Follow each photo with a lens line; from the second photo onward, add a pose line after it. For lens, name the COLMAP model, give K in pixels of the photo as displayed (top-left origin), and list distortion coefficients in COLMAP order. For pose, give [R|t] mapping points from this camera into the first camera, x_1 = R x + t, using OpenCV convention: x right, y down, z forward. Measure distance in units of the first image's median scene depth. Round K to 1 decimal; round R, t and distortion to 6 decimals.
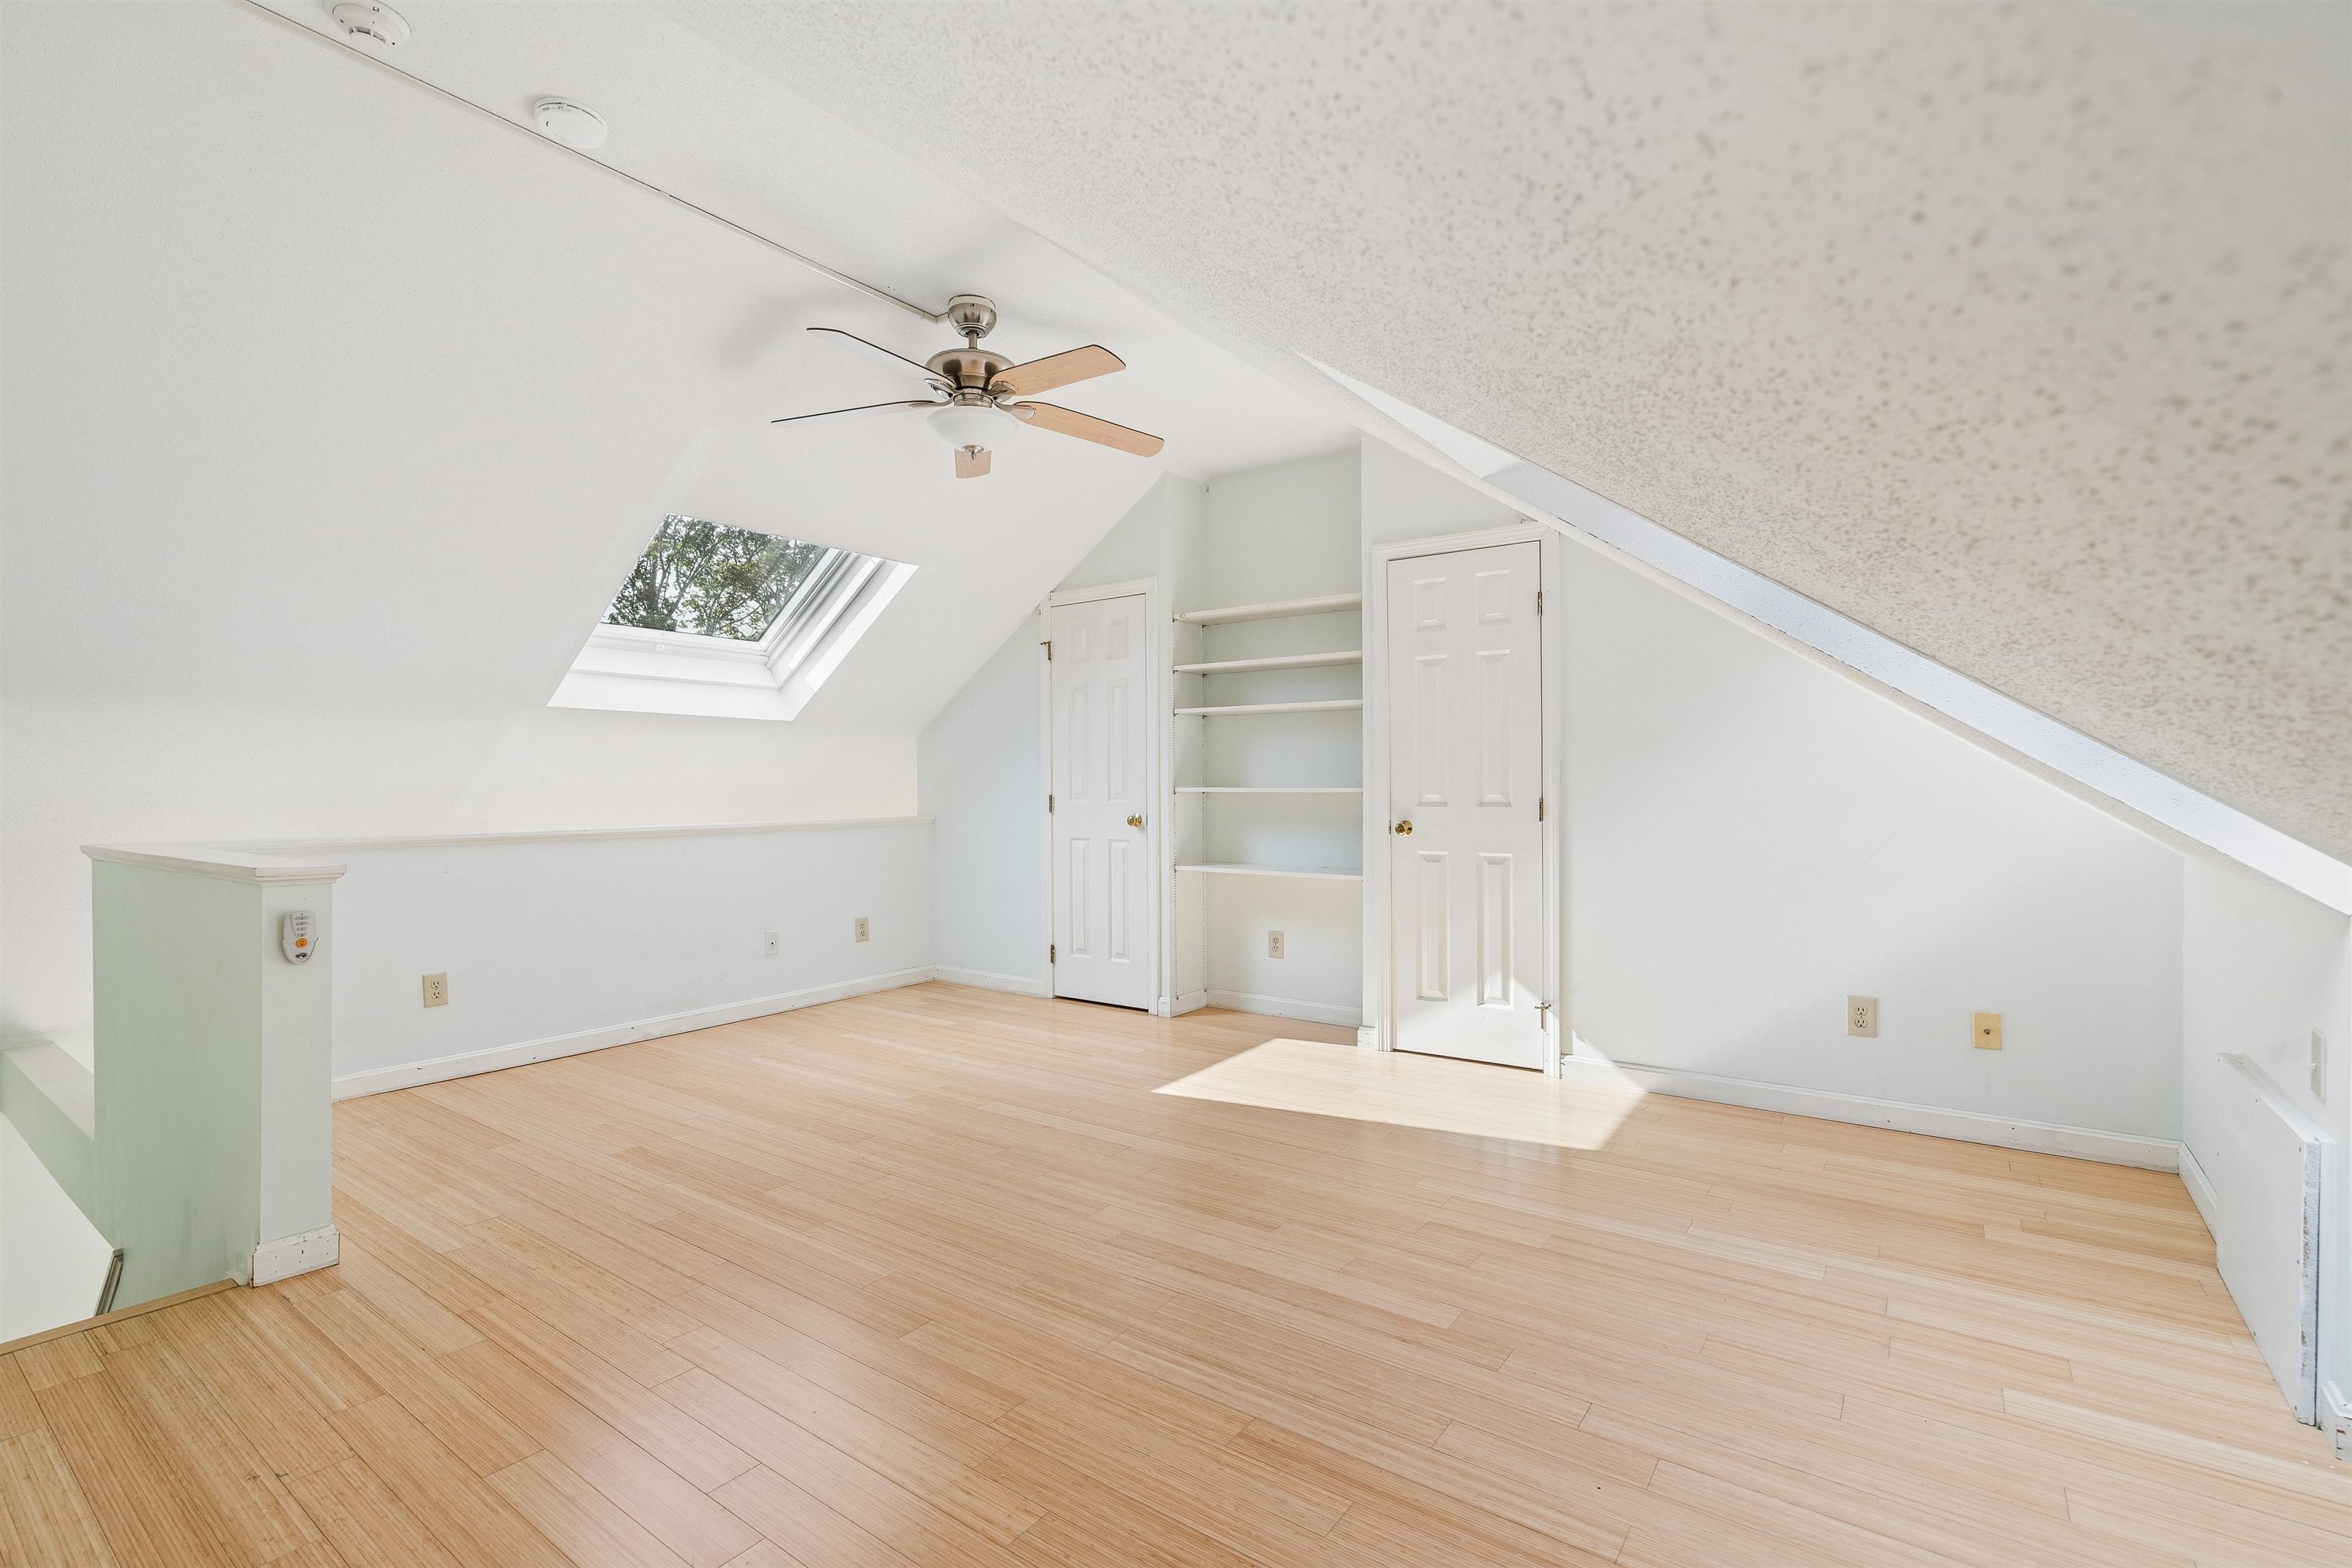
lens RADIAL K [[1045.0, 0, 1166.6], [0, 1045.0, 790.9], [0, 0, 1]] dist [-0.017052, 0.000173]
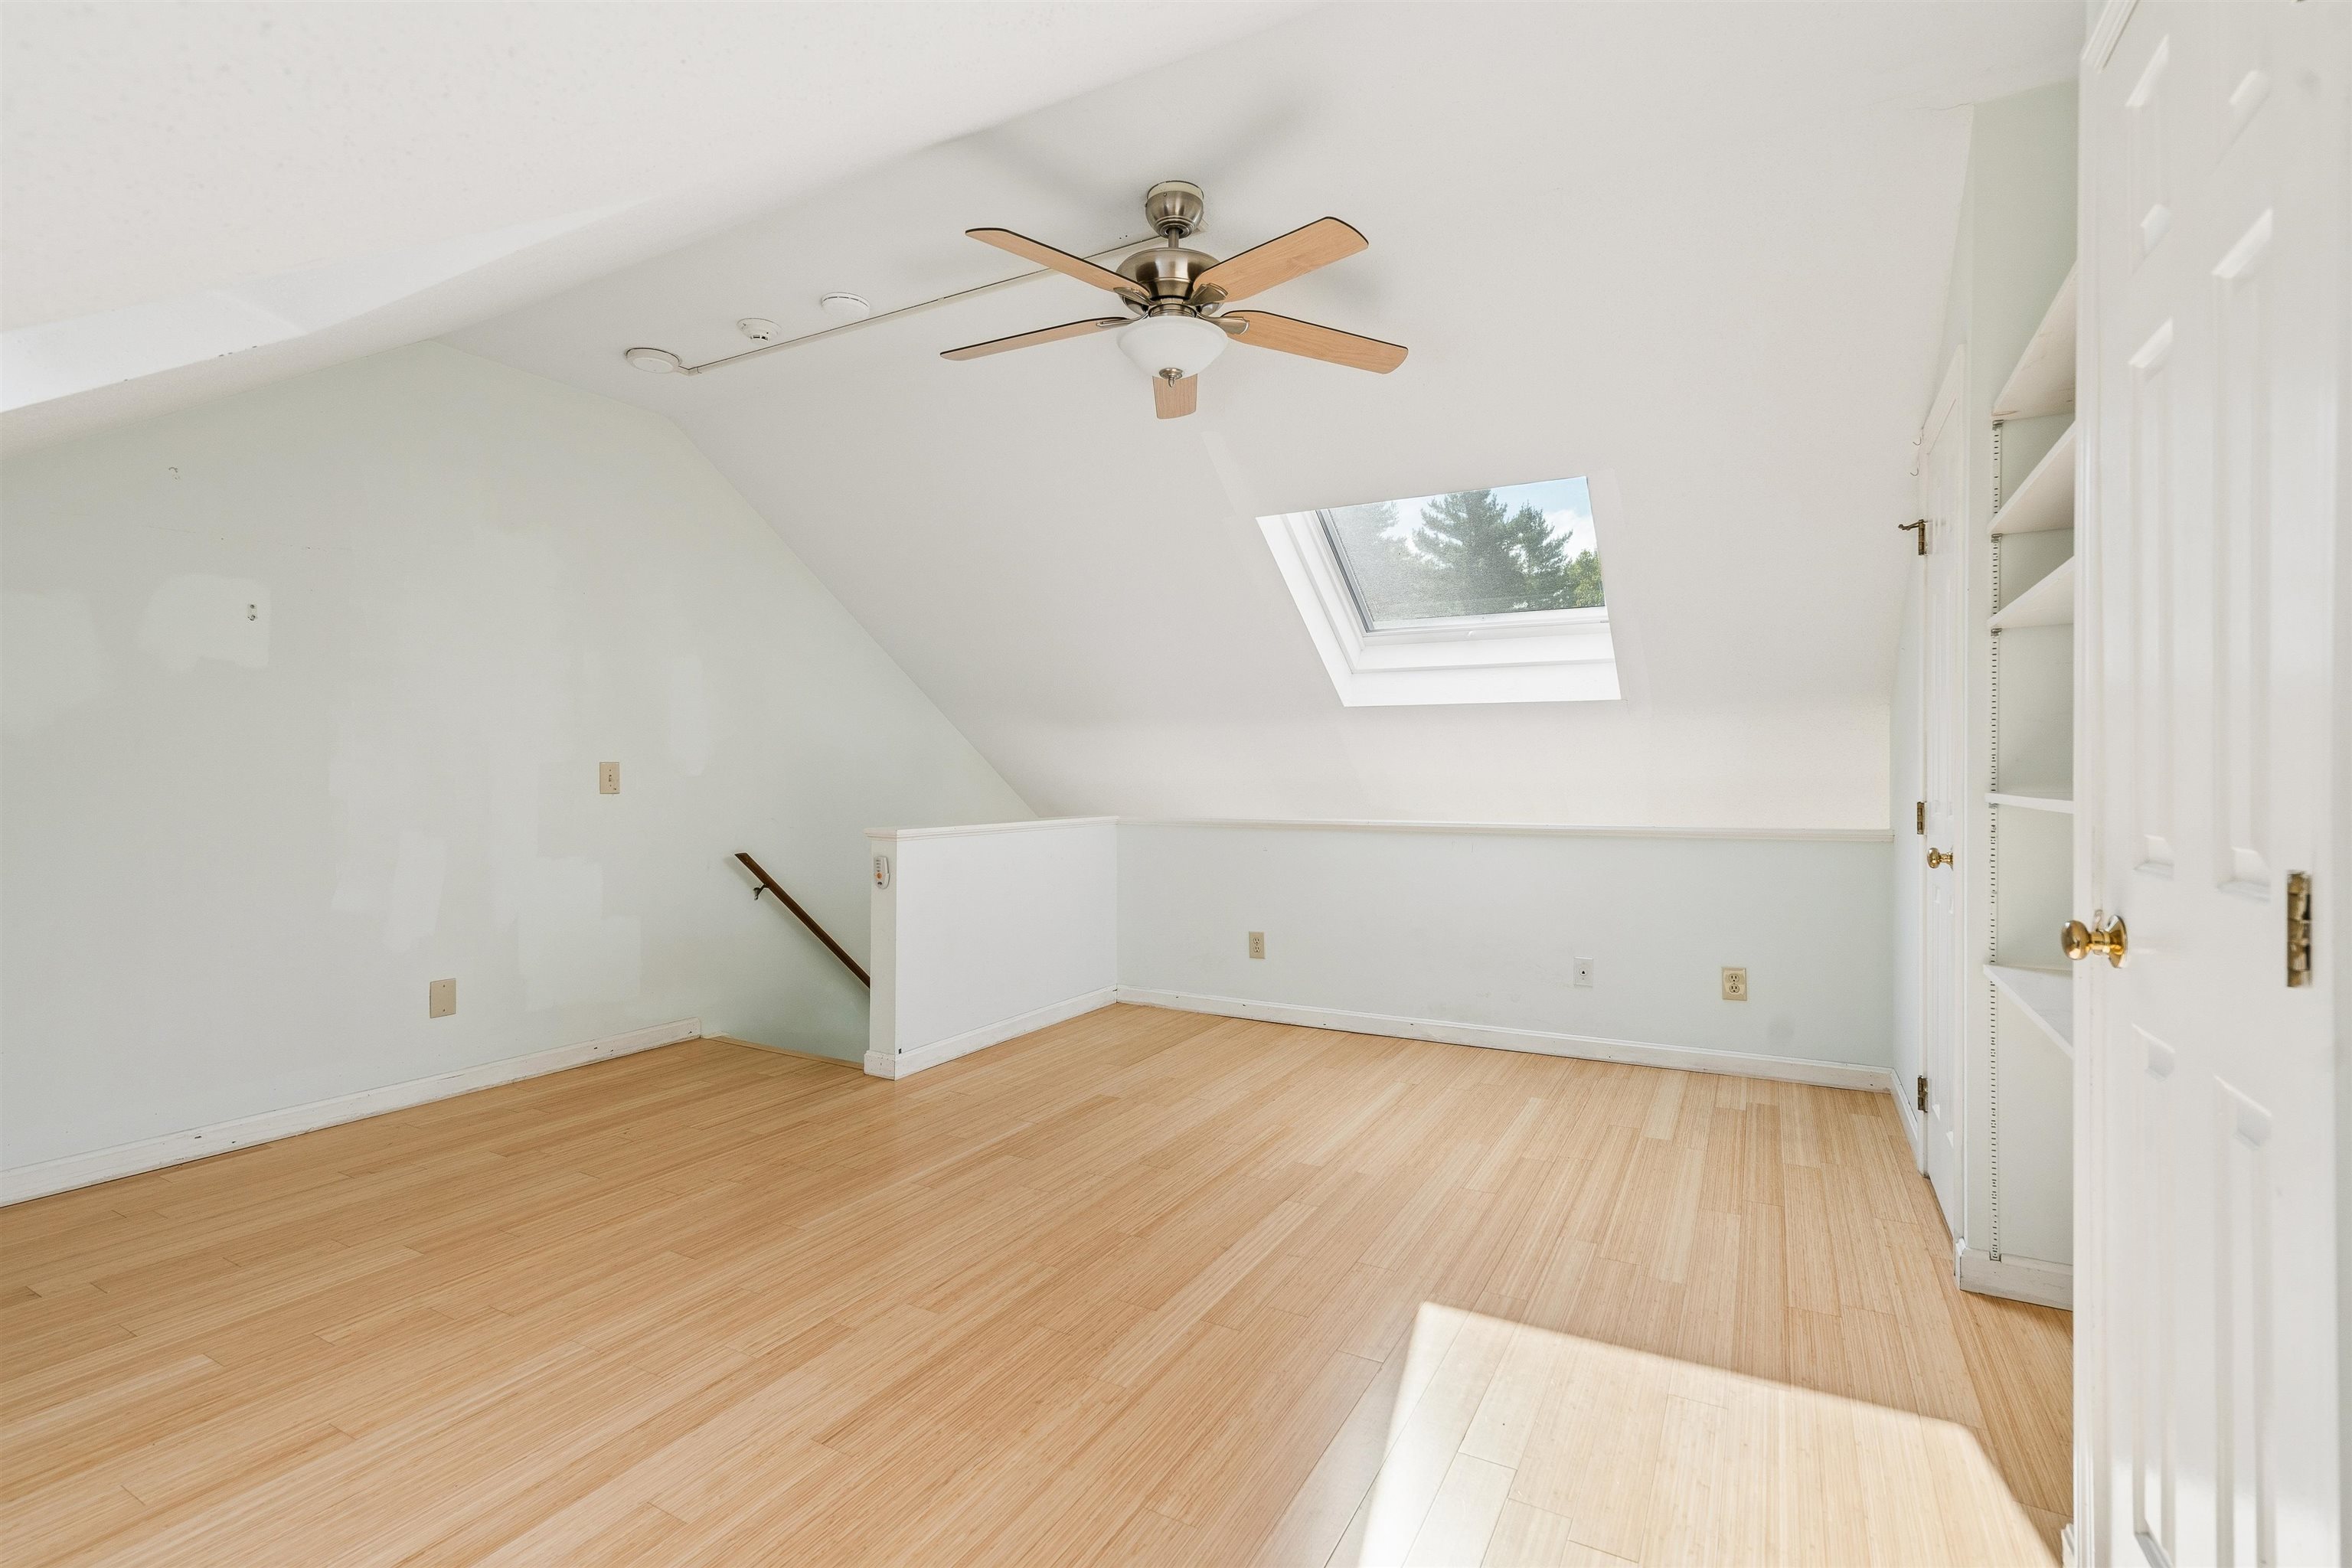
lens RADIAL K [[1062.8, 0, 1179.5], [0, 1062.8, 774.2], [0, 0, 1]] dist [0.003230, 0.000921]
pose [[0.134218, 0.002392, -0.990949, 0.648415], [-0.009135, 0.999958, 0.001177, -0.014415], [0.990910, 0.008894, 0.134234, 0.895323]]
